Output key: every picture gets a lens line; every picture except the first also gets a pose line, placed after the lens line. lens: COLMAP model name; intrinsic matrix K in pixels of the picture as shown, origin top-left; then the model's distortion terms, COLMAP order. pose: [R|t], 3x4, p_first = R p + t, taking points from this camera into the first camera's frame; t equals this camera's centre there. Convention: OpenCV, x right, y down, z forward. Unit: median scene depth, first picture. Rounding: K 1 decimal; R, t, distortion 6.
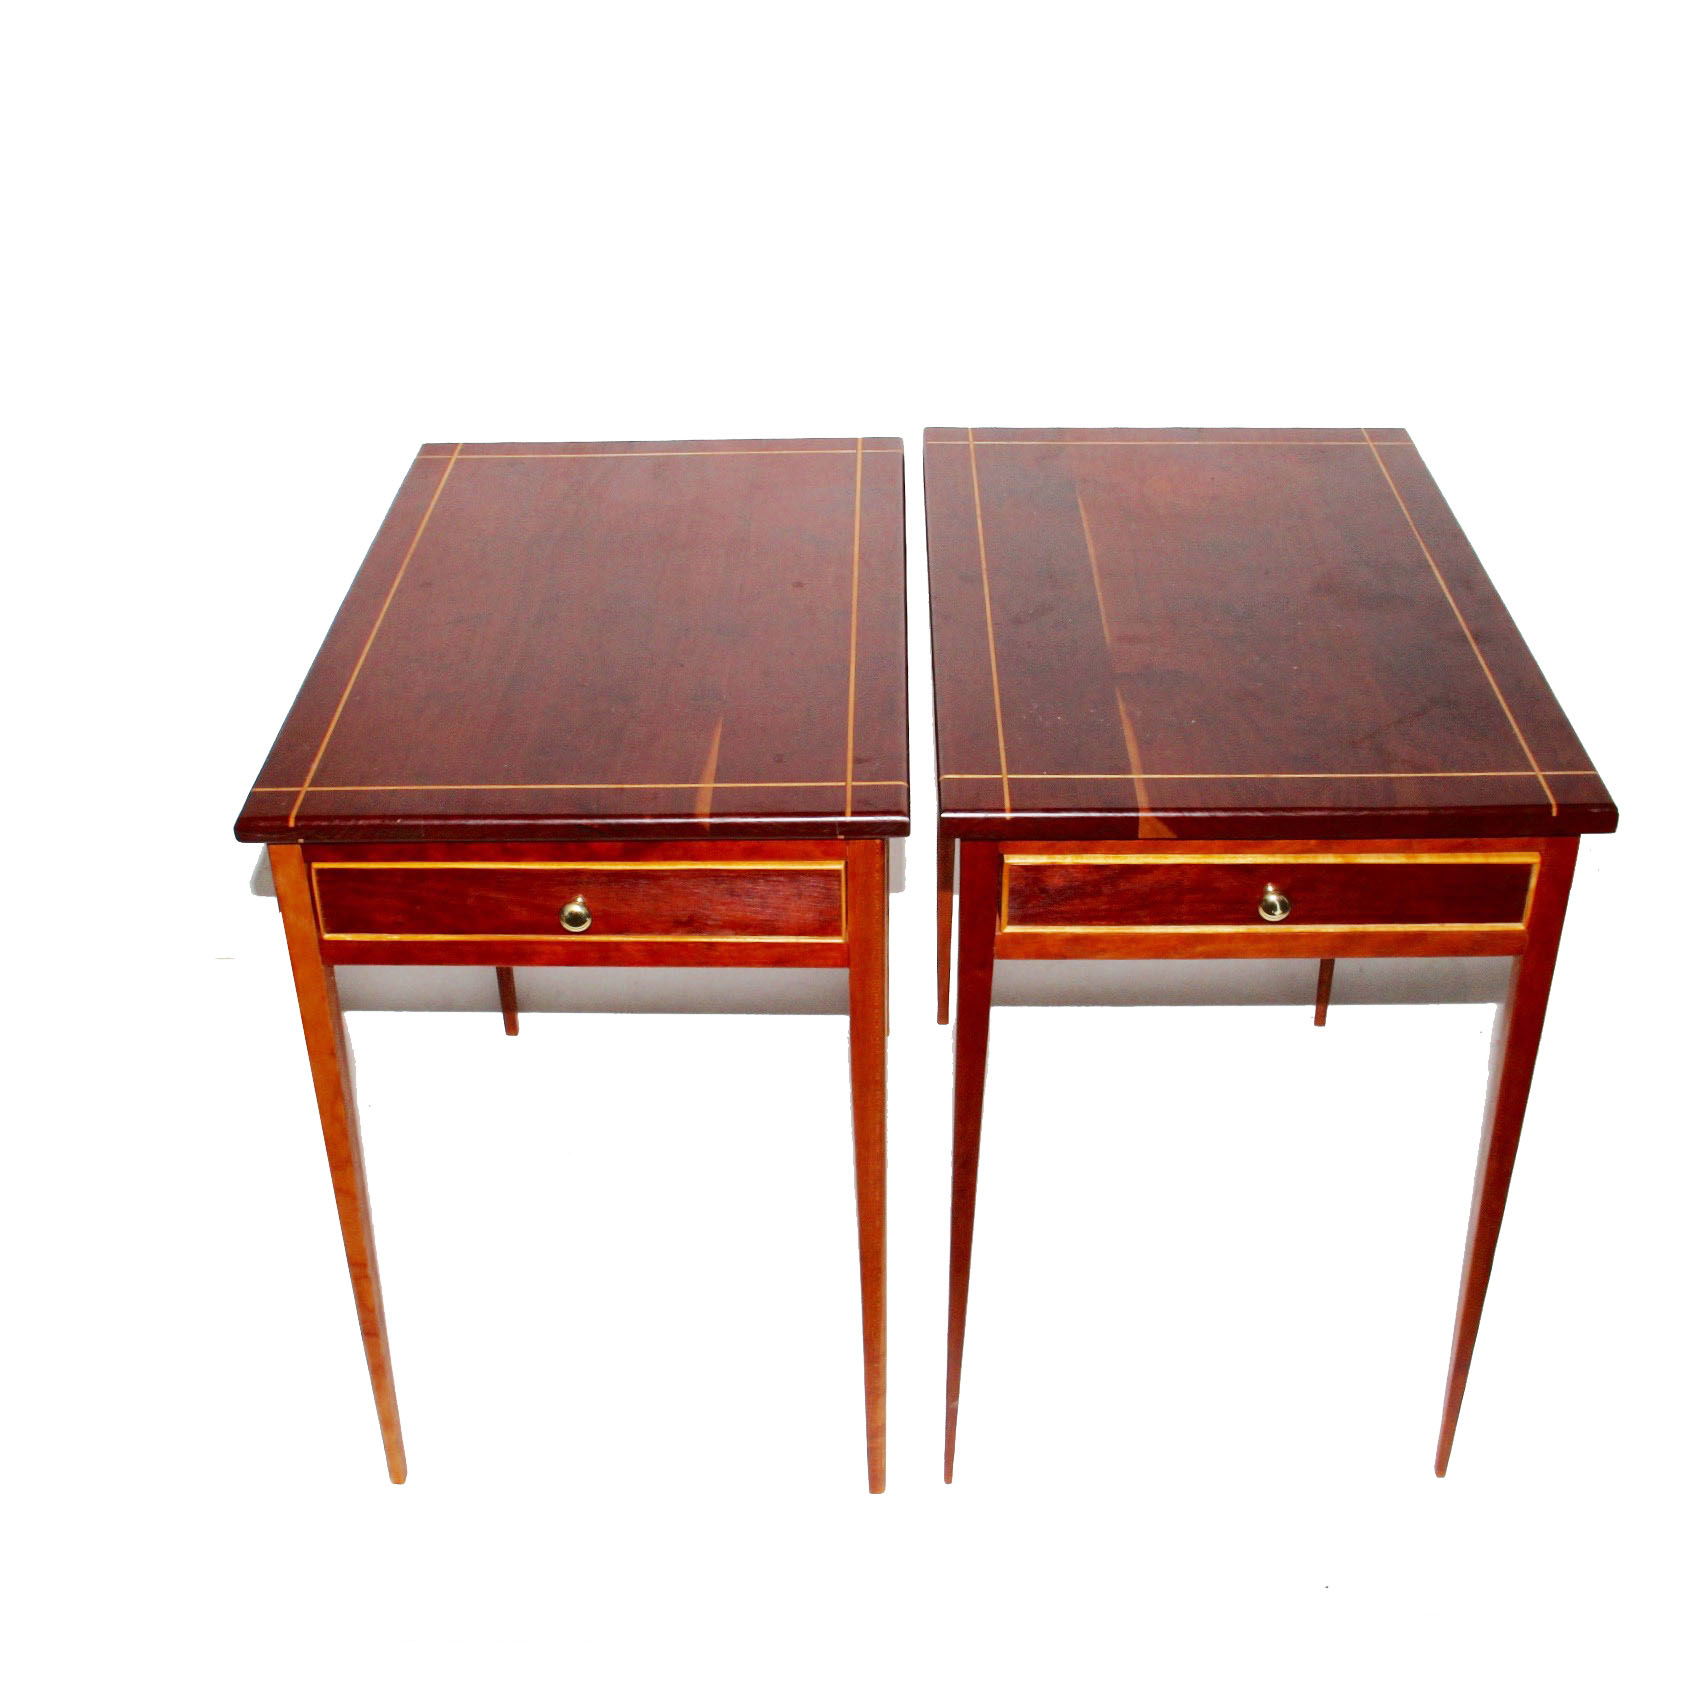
lens RADIAL K [[2114.5, 0, 849.5], [0, 2114.5, 849.5], [0, 0, 1]] dist [0.005379, 0.033545]
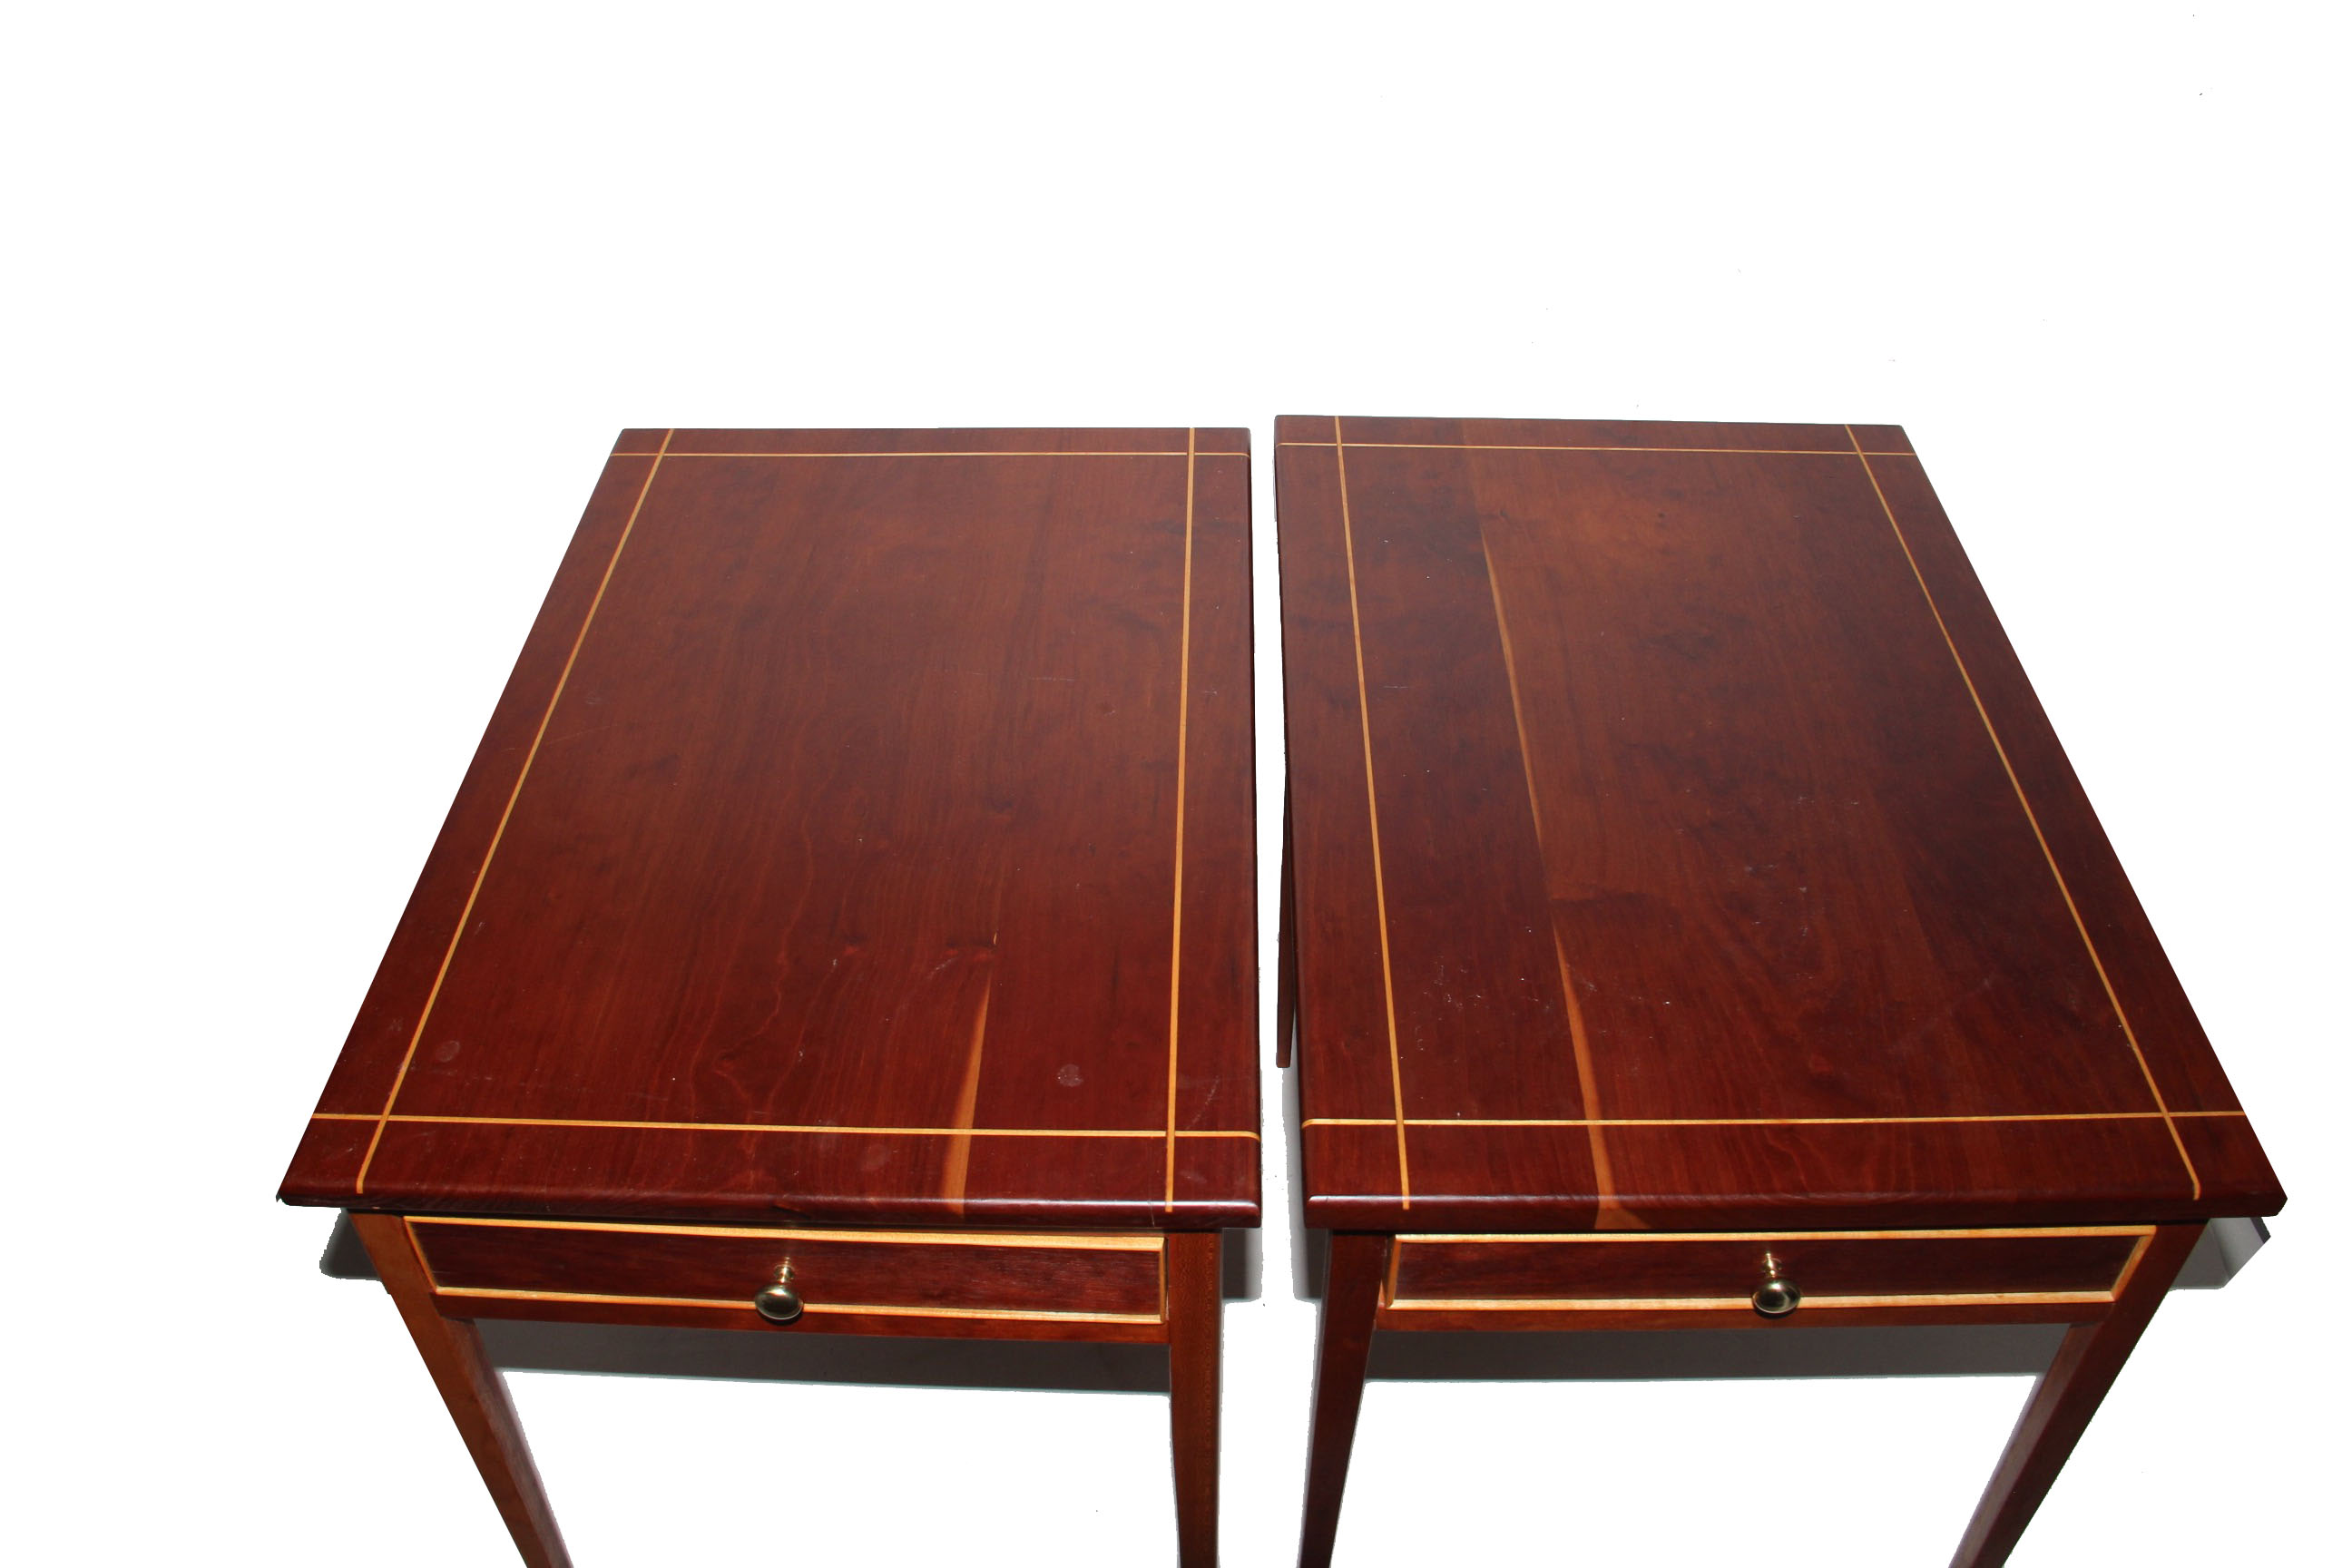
lens RADIAL K [[1920.9, 0, 1176.0], [0, 1920.9, 784.0], [0, 0, 1]] dist [-0.093412, 0.124202]
pose [[0.999953, 0.009630, 0.000845, -0.000271], [-0.009645, 0.987998, 0.154167, -0.230174], [0.000650, -0.154168, 0.988044, 0.396873]]
